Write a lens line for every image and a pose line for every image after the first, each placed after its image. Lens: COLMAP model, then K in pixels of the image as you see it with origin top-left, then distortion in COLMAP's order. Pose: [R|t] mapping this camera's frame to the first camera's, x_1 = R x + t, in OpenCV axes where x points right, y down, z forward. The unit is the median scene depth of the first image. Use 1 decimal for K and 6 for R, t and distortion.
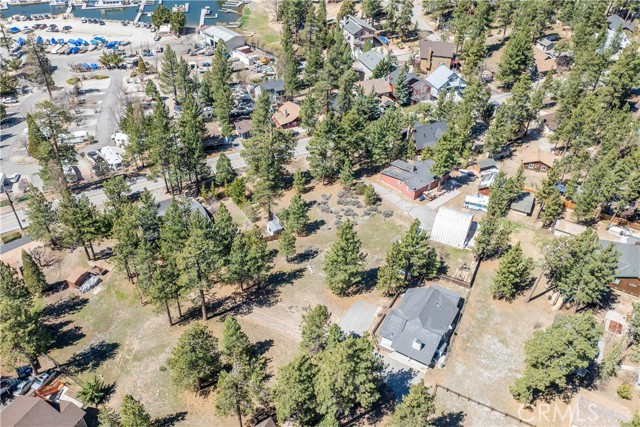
lens RADIAL K [[536.0, 0, 320.0], [0, 536.0, 213.5], [0, 0, 1]] dist [-0.021388, -0.001901]
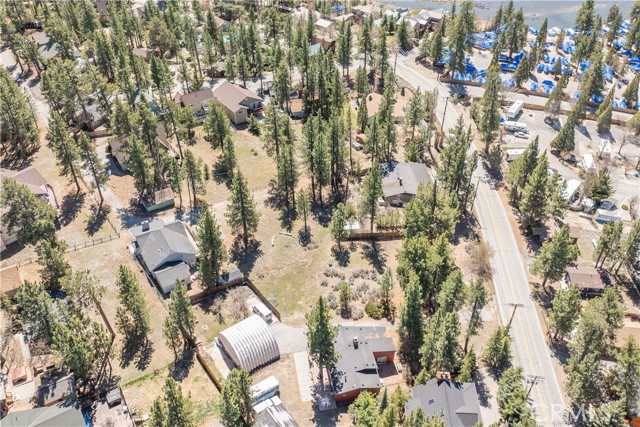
lens RADIAL K [[551.7, 0, 320.0], [0, 551.7, 213.5], [0, 0, 1]] dist [-0.007570, -0.019446]
pose [[-0.486980, 0.510992, -0.708334, 0.396450], [-0.558882, 0.440920, 0.702311, -0.405673], [0.671194, 0.737887, 0.070864, 0.520450]]
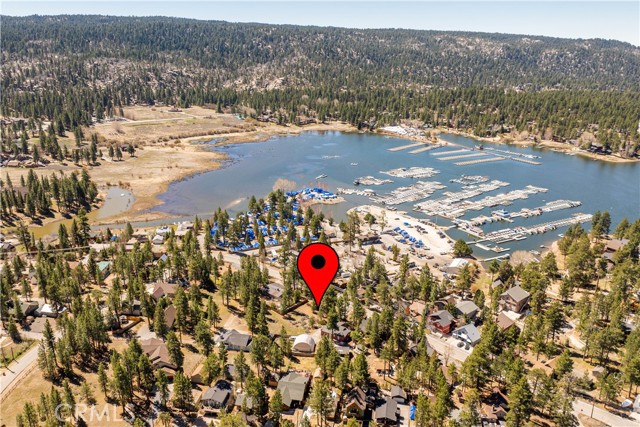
lens RADIAL K [[551.7, 0, 320.0], [0, 551.7, 213.5], [0, 0, 1]] dist [-0.007570, -0.019446]
pose [[0.327939, 0.268275, -0.905806, 1.207785], [-0.590831, 0.806410, 0.024931, -0.278206], [0.737140, 0.527003, 0.422958, -0.062031]]
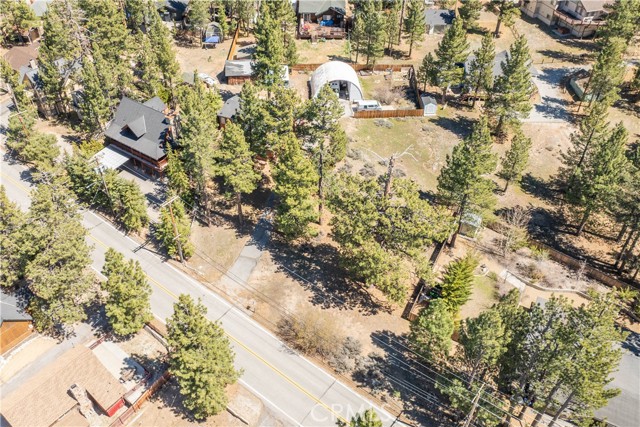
lens RADIAL K [[495.5, 0, 311.2], [0, 495.5, 213.4], [0, 0, 1]] dist [-0.006902, -0.008963]
pose [[-0.473994, -0.625164, 0.620081, -0.209799], [0.532245, 0.357582, 0.767366, -0.315067], [-0.701459, 0.693761, 0.163249, 0.617788]]
